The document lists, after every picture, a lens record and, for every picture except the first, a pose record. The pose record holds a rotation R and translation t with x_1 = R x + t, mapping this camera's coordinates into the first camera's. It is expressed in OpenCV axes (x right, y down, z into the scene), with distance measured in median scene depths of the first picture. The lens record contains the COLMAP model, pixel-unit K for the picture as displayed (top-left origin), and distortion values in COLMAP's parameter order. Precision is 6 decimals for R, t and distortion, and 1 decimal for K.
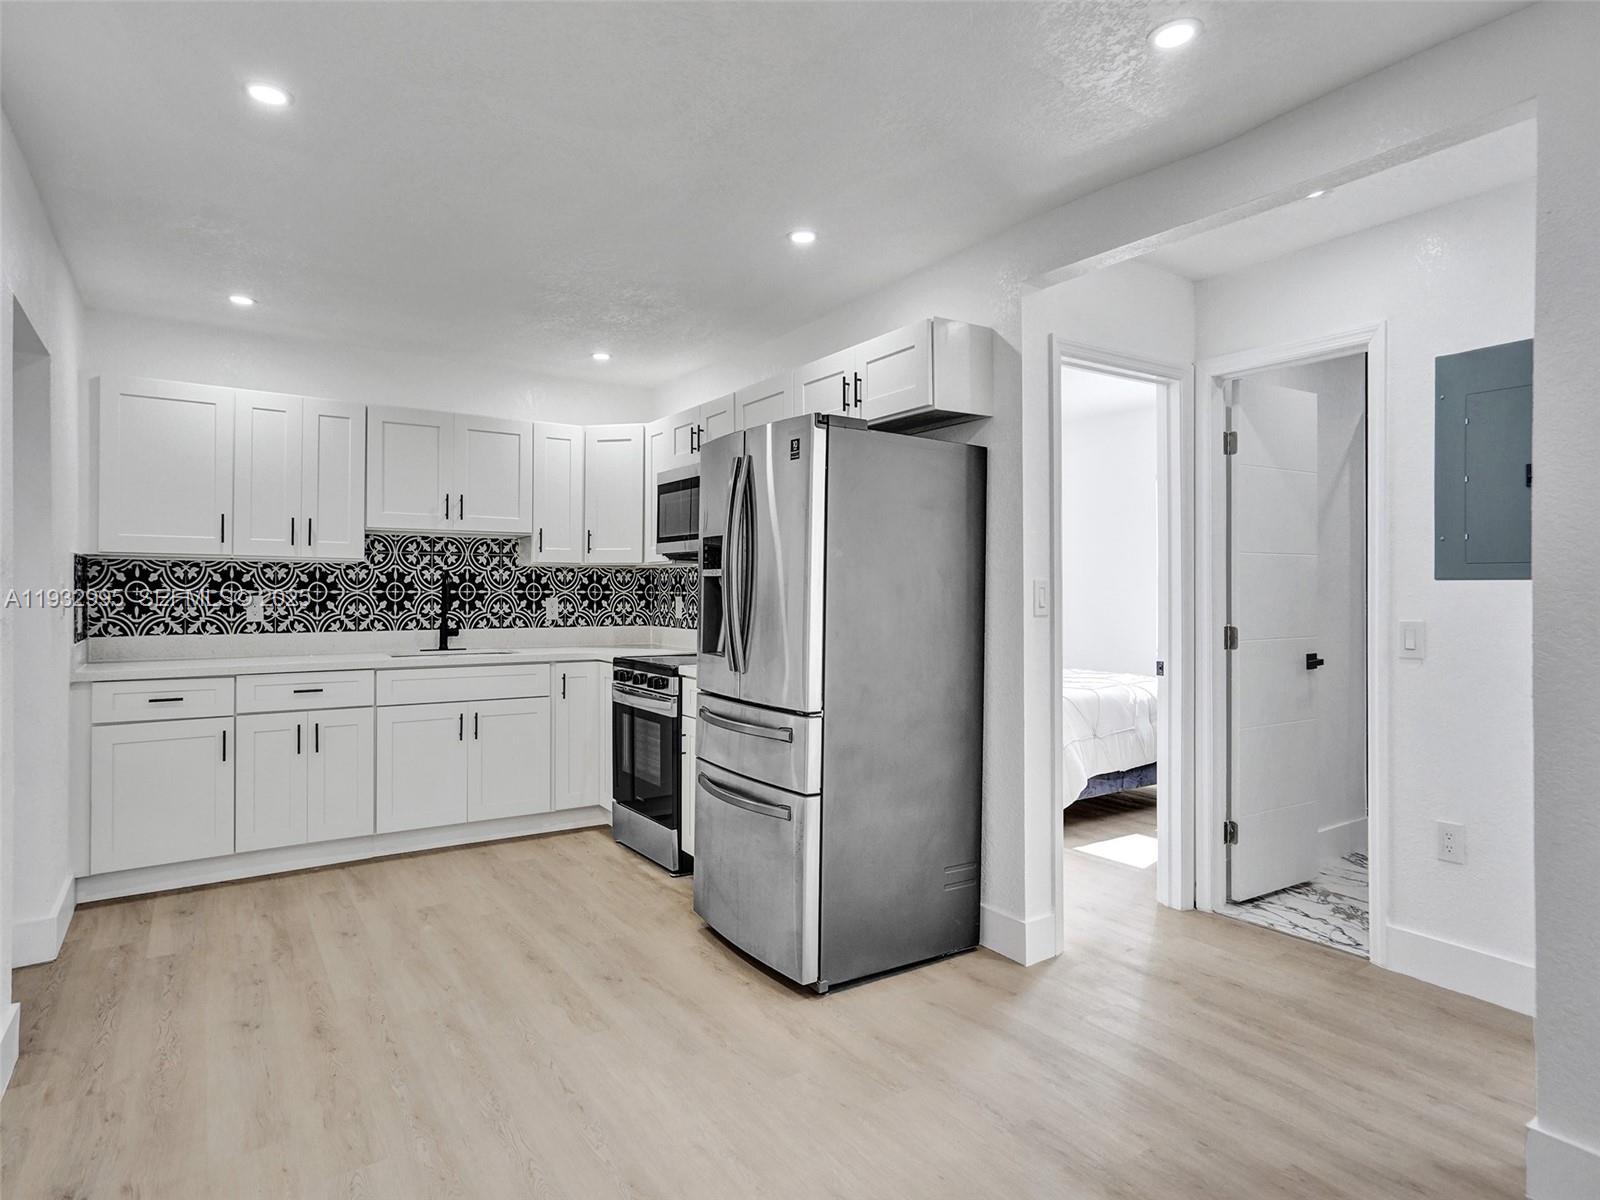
lens RADIAL K [[879.2, 0, 806.0], [0, 879.2, 596.1], [0, 0, 1]] dist [0.003350, 0.000317]
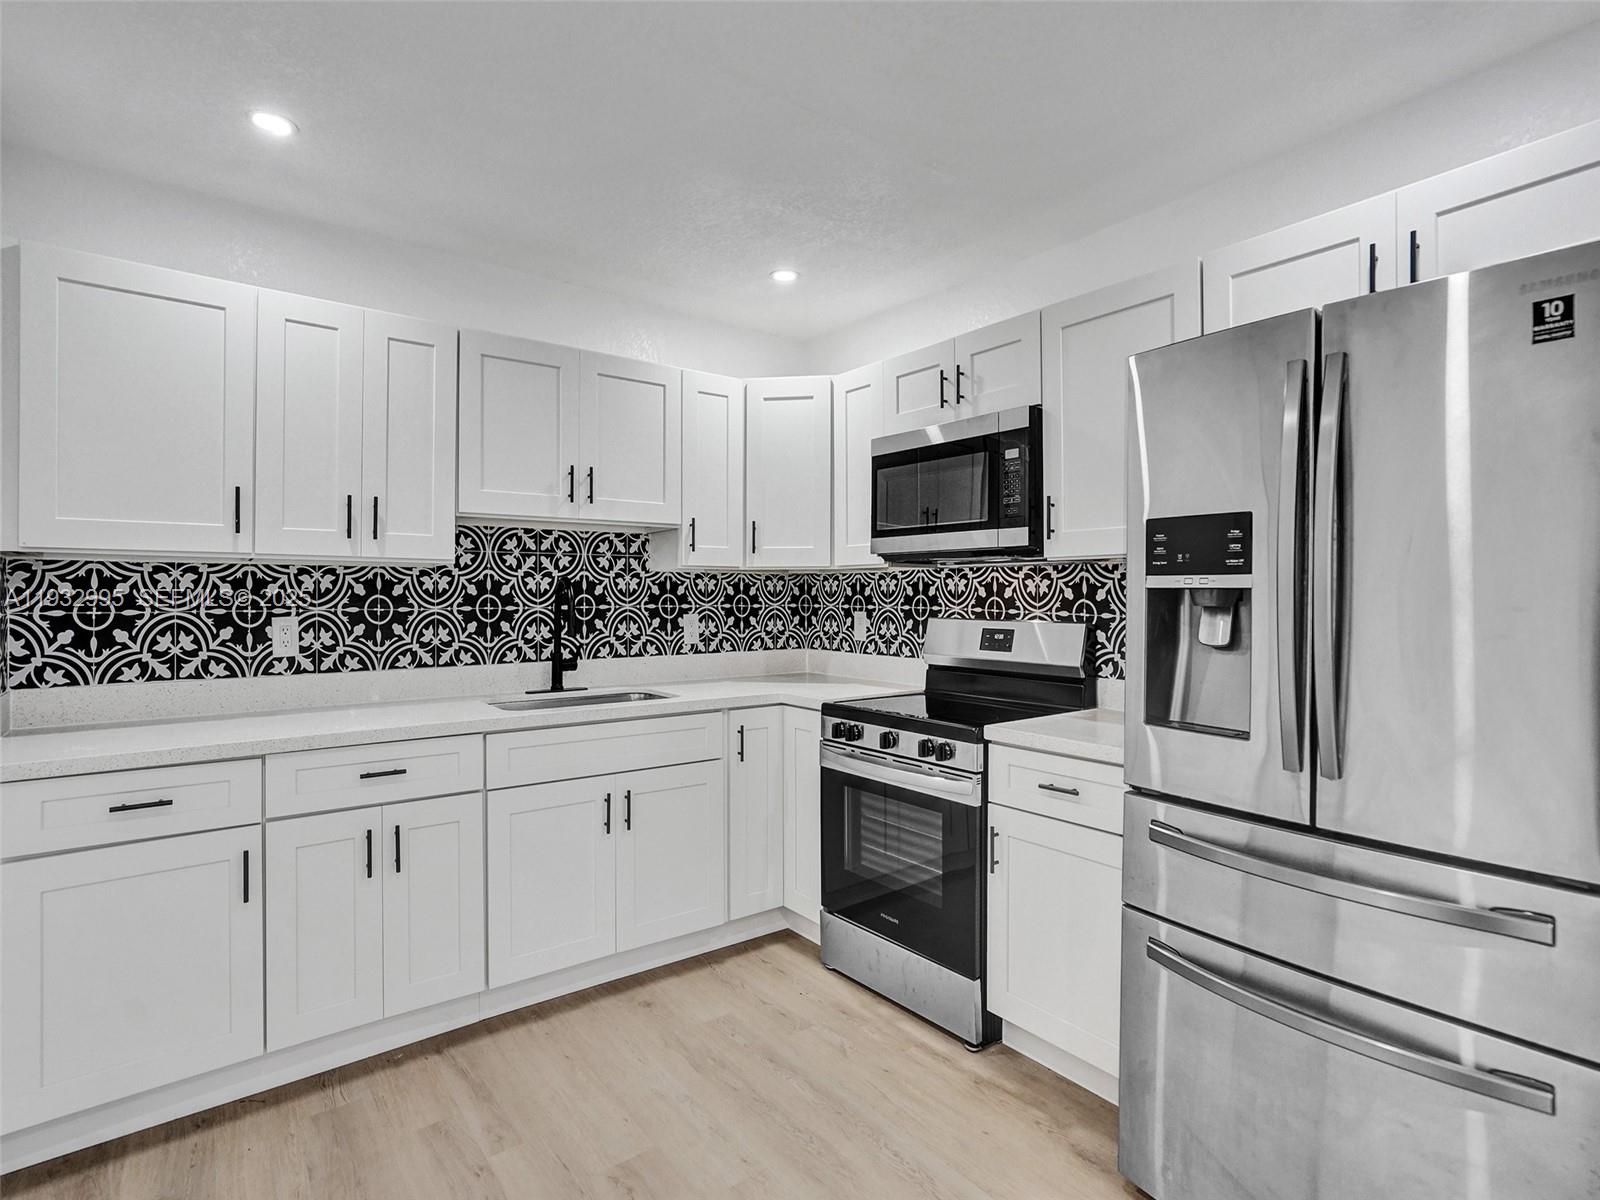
lens RADIAL K [[760.8, 0, 787.9], [0, 760.8, 599.6], [0, 0, 1]] dist [-0.017317, 0.005191]
pose [[0.997626, -0.004451, 0.068726, -0.289877], [0.004437, 0.999990, 0.000355, -0.011613], [-0.068726, -0.000049, 0.997636, 0.411415]]
